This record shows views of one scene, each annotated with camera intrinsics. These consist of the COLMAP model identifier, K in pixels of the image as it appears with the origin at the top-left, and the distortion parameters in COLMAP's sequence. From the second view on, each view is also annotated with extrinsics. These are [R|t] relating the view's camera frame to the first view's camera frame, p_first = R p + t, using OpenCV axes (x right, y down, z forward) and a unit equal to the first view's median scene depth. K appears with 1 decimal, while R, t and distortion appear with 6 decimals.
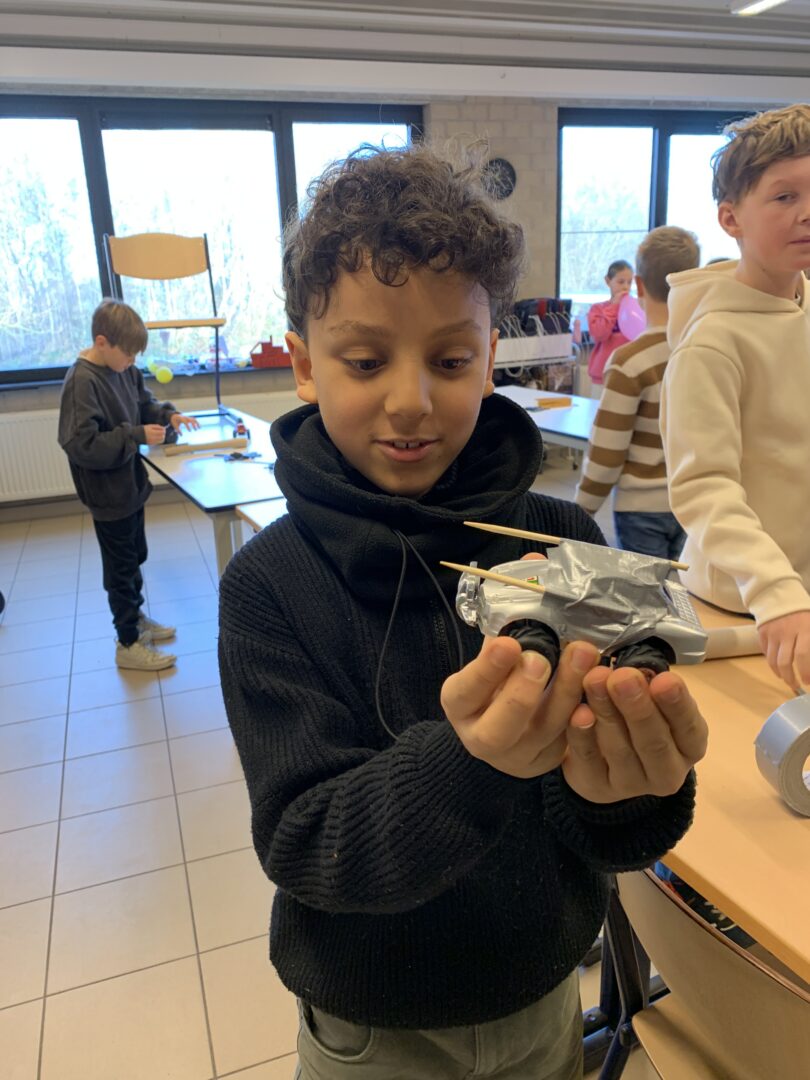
lens RADIAL K [[826.6, 0, 408.6], [0, 826.6, 530.0], [0, 0, 1]] dist [0.012753, -0.011464]
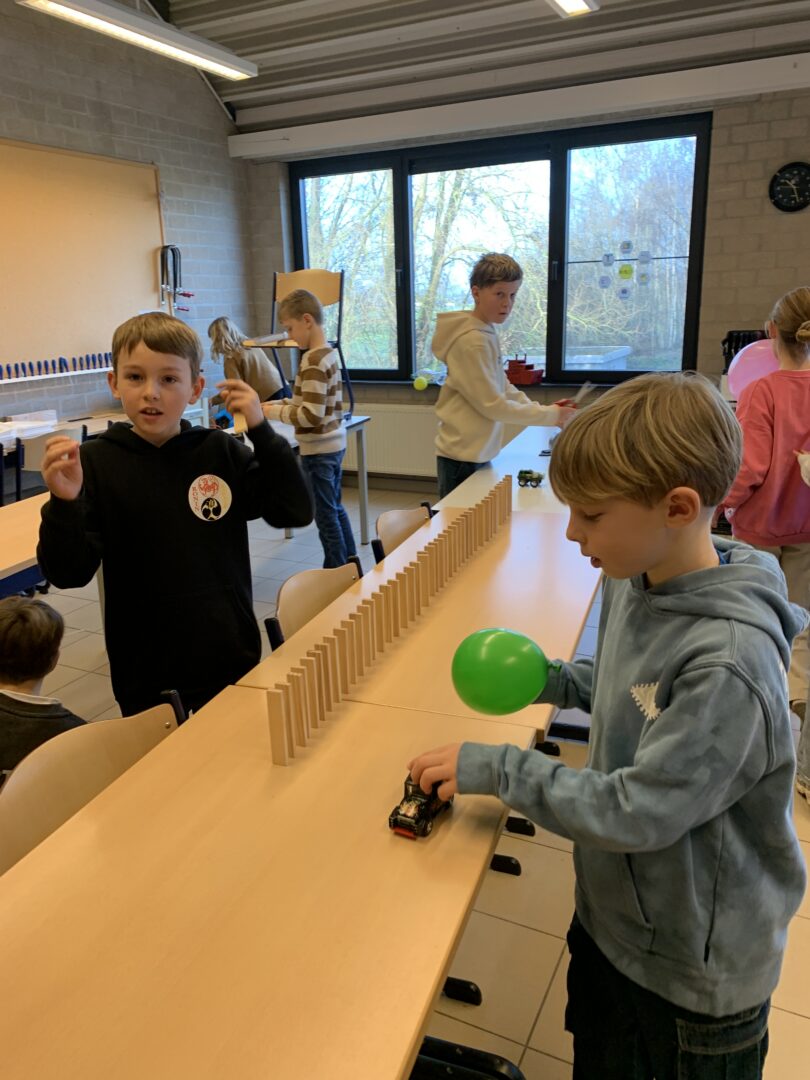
lens RADIAL K [[826.6, 0, 405.7], [0, 826.6, 534.8], [0, 0, 1]] dist [0.012753, -0.011464]
pose [[0.690267, 0.215050, -0.690858, 0.518503], [-0.215782, 0.972546, 0.087136, -0.073970], [0.690629, 0.088928, 0.717721, 0.168040]]
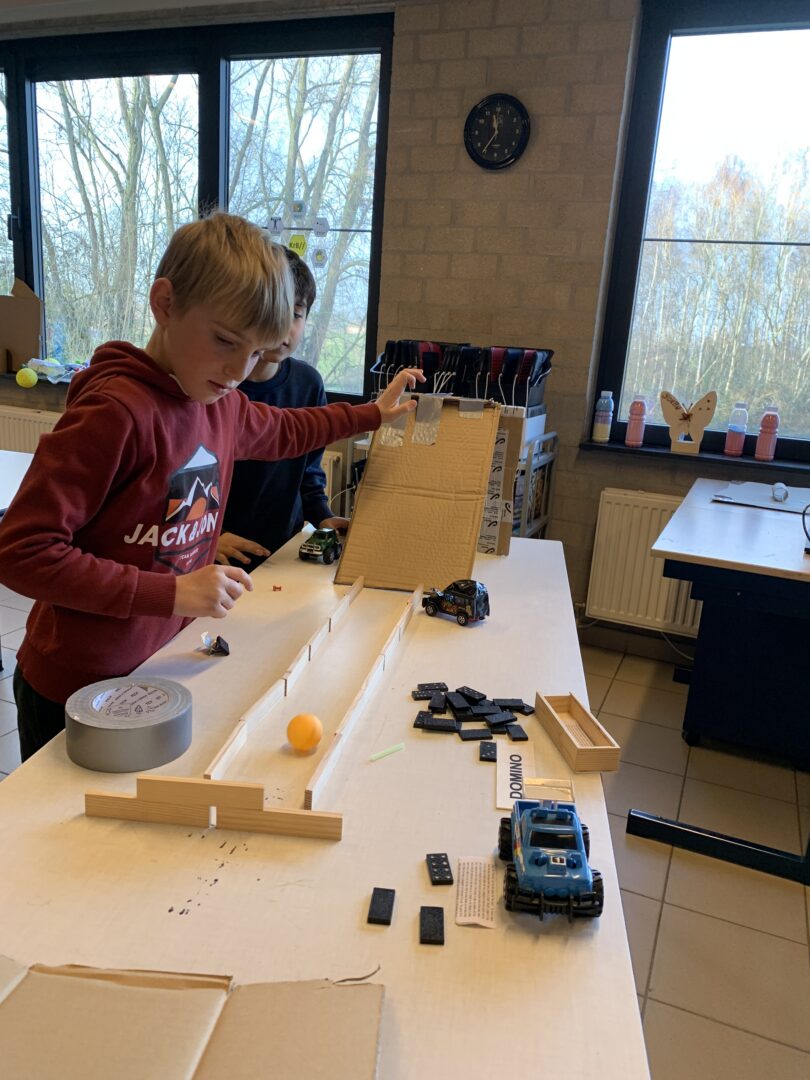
lens RADIAL K [[826.6, 0, 412.9], [0, 826.6, 546.3], [0, 0, 1]] dist [0.012753, -0.011464]
pose [[0.725182, 0.268596, -0.634009, 0.524620], [-0.295482, 0.953080, 0.065797, -0.186731], [0.621934, 0.139623, 0.770521, 0.604637]]
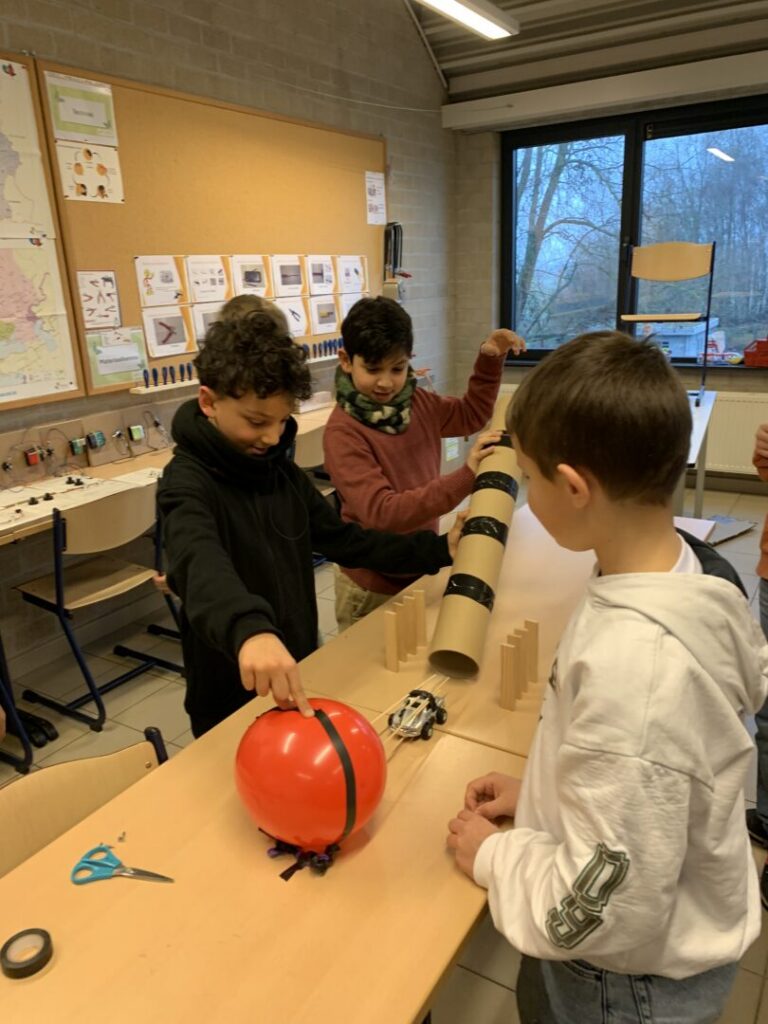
lens RADIAL K [[783.7, 0, 382.1], [0, 783.7, 508.0], [0, 0, 1]] dist [0.012753, -0.011464]
pose [[0.617208, 0.234777, -0.750955, 0.289812], [-0.220046, 0.967864, 0.121736, -0.054739], [0.755403, 0.090108, 0.649035, 0.091880]]
